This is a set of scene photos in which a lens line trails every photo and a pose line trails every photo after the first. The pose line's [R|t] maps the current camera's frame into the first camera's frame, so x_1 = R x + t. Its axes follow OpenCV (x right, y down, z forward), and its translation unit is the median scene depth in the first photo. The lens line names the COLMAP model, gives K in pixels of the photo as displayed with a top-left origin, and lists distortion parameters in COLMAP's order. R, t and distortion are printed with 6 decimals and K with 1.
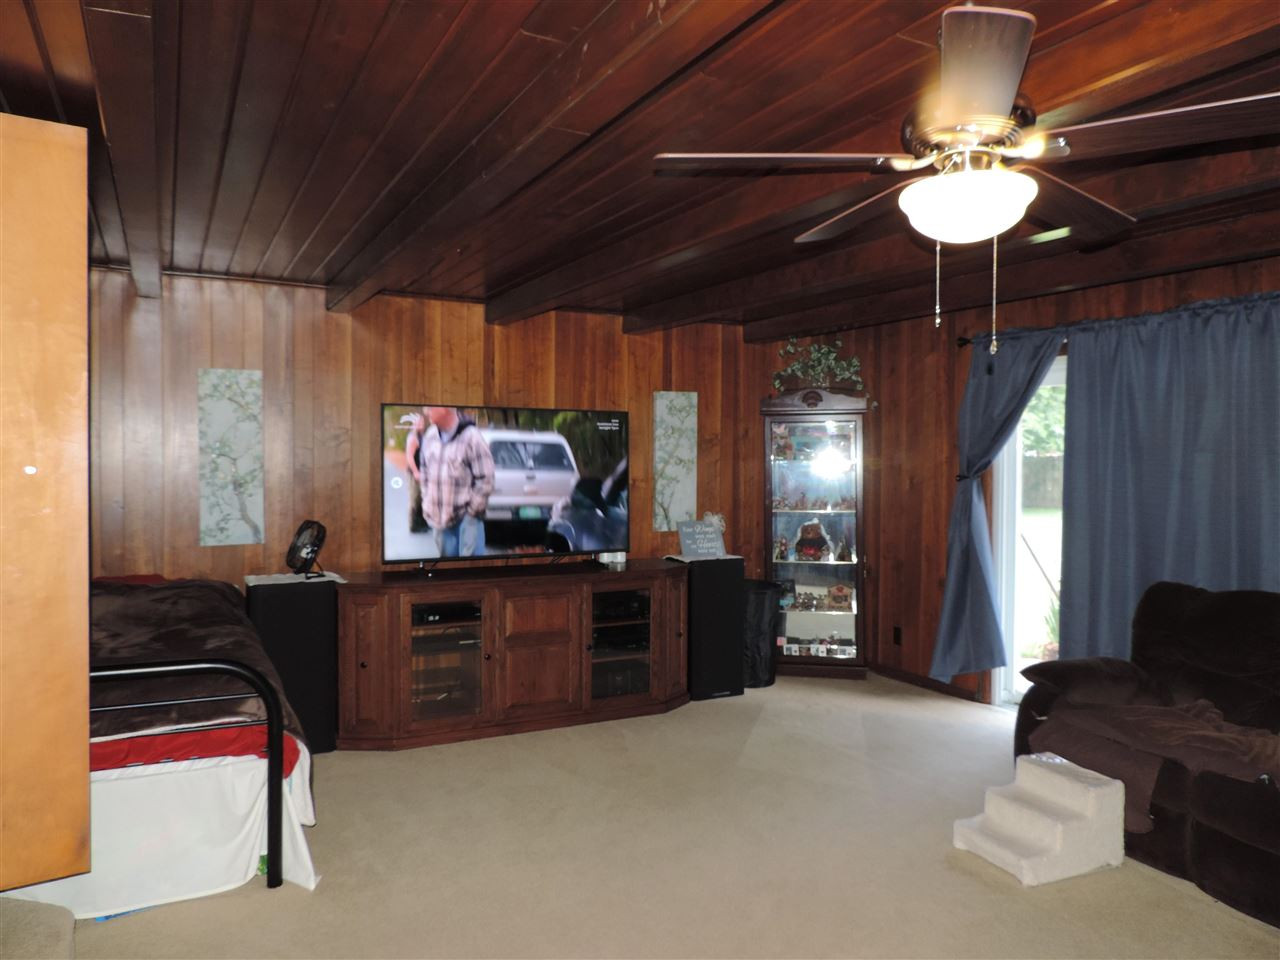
lens RADIAL K [[910.4, 0, 640.0], [0, 910.4, 480.0], [0, 0, 1]] dist [0.004986, 0.003172]
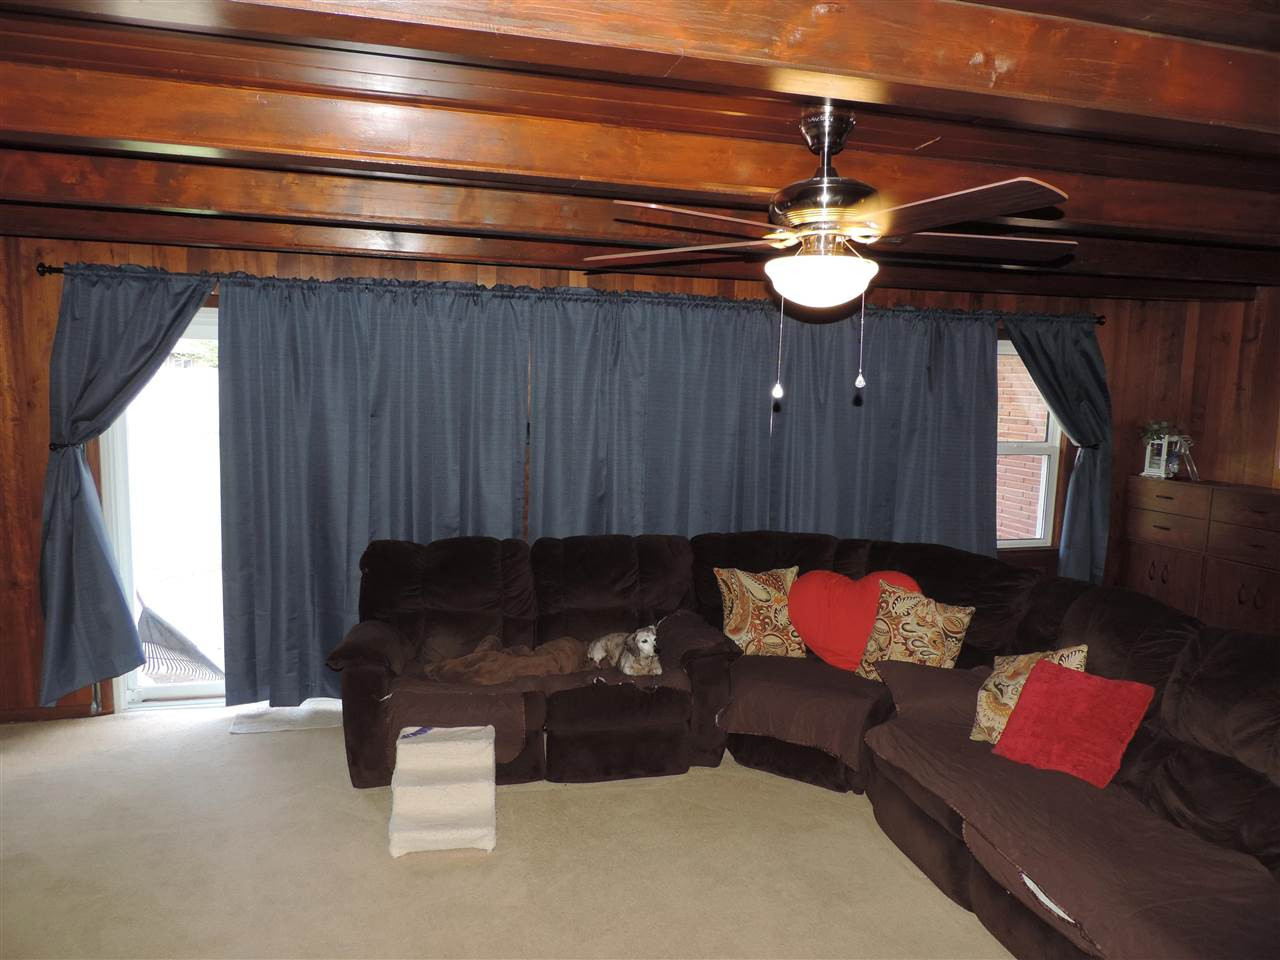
lens RADIAL K [[910.4, 0, 640.0], [0, 910.4, 480.0], [0, 0, 1]] dist [0.004986, 0.003172]
pose [[0.224122, -0.114268, 0.967839, -0.495787], [0.005032, 0.993225, 0.116100, -0.104640], [-0.974548, -0.021150, 0.223178, 0.573776]]
